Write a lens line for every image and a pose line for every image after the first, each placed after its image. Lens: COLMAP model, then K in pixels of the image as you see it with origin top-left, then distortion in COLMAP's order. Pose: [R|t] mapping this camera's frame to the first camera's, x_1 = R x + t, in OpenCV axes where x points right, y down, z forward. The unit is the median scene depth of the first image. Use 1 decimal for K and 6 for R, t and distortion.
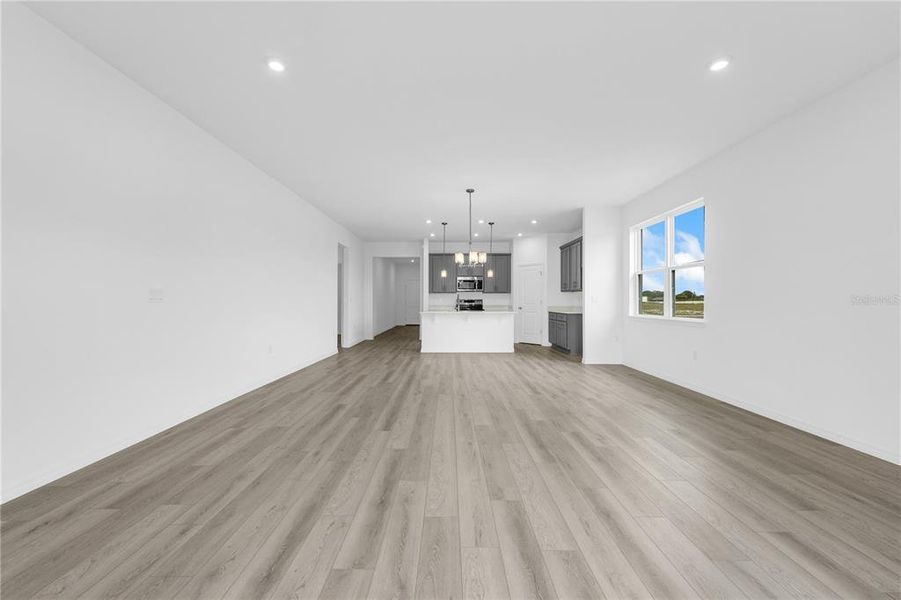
lens RADIAL K [[369.3, 0, 444.3], [0, 369.3, 297.2], [0, 0, 1]] dist [0.000860, 0.000199]
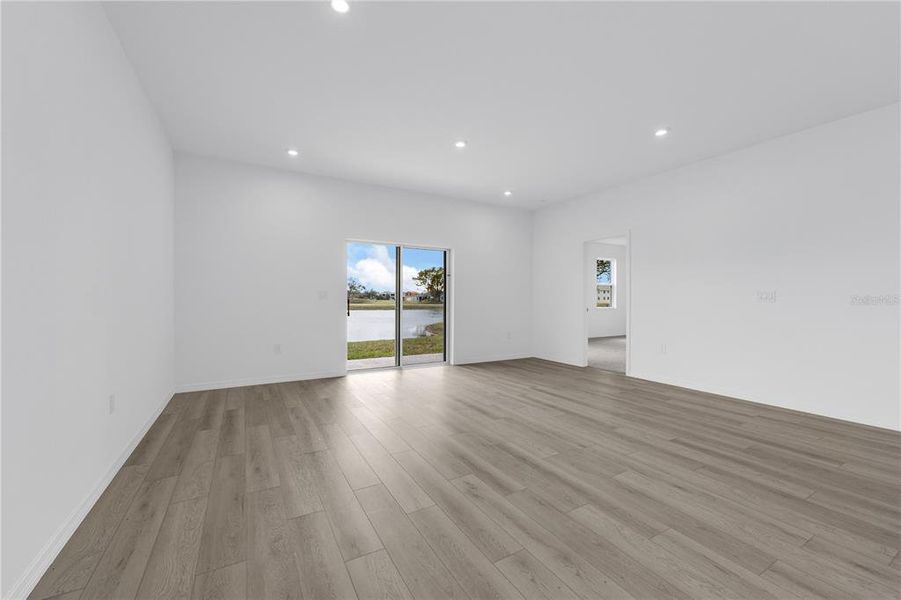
lens RADIAL K [[369.3, 0, 450.1], [0, 369.3, 299.6], [0, 0, 1]] dist [0.000860, 0.000199]
pose [[-0.869044, -0.005977, -0.494698, 0.864733], [-0.002818, 0.999971, -0.007132, 0.022153], [0.494726, -0.004804, -0.869036, 1.695483]]
